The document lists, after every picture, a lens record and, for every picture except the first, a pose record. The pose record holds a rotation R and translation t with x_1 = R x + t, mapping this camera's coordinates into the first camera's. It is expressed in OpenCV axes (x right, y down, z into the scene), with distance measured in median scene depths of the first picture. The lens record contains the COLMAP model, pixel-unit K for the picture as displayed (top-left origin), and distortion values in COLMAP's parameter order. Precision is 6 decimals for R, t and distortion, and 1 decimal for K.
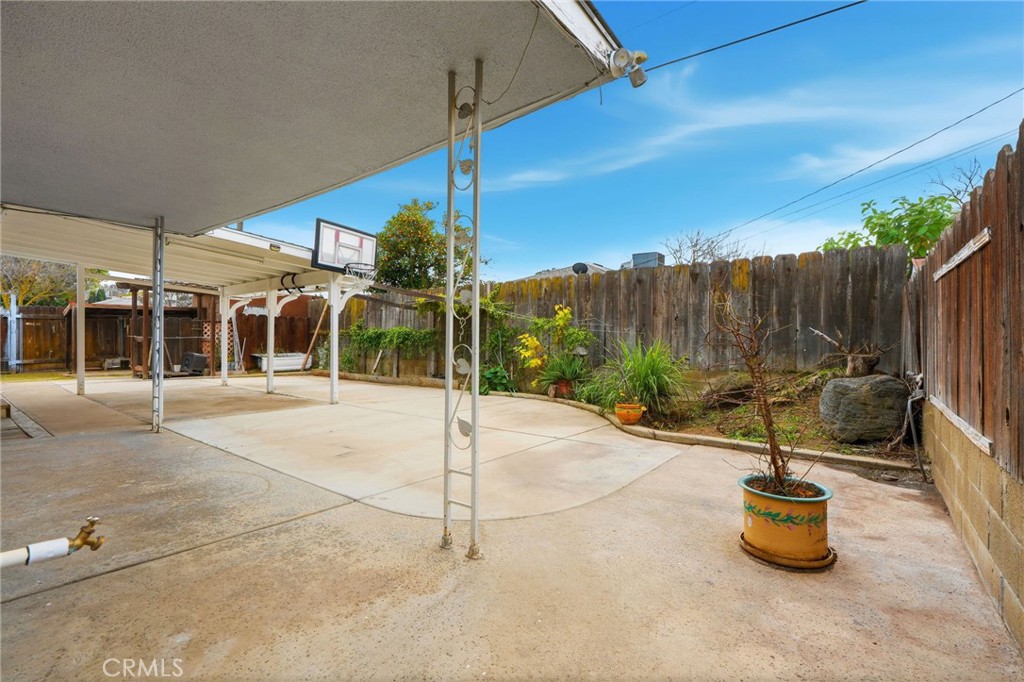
lens RADIAL K [[464.8, 0, 513.1], [0, 464.8, 339.6], [0, 0, 1]] dist [-0.000830, -0.000193]
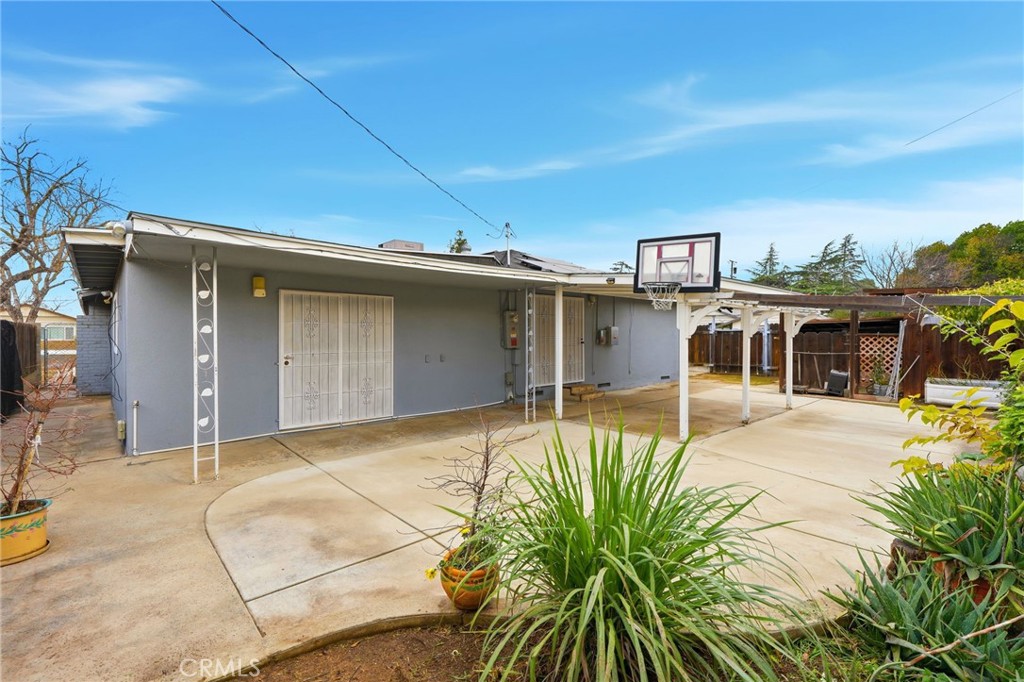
lens RADIAL K [[464.8, 0, 513.9], [0, 464.8, 337.6], [0, 0, 1]] dist [-0.000830, -0.000193]
pose [[-0.181618, 0.002046, -0.983367, 0.594878], [-0.001773, 0.999996, 0.002408, -0.067501], [0.983368, 0.002181, -0.181613, 0.974020]]
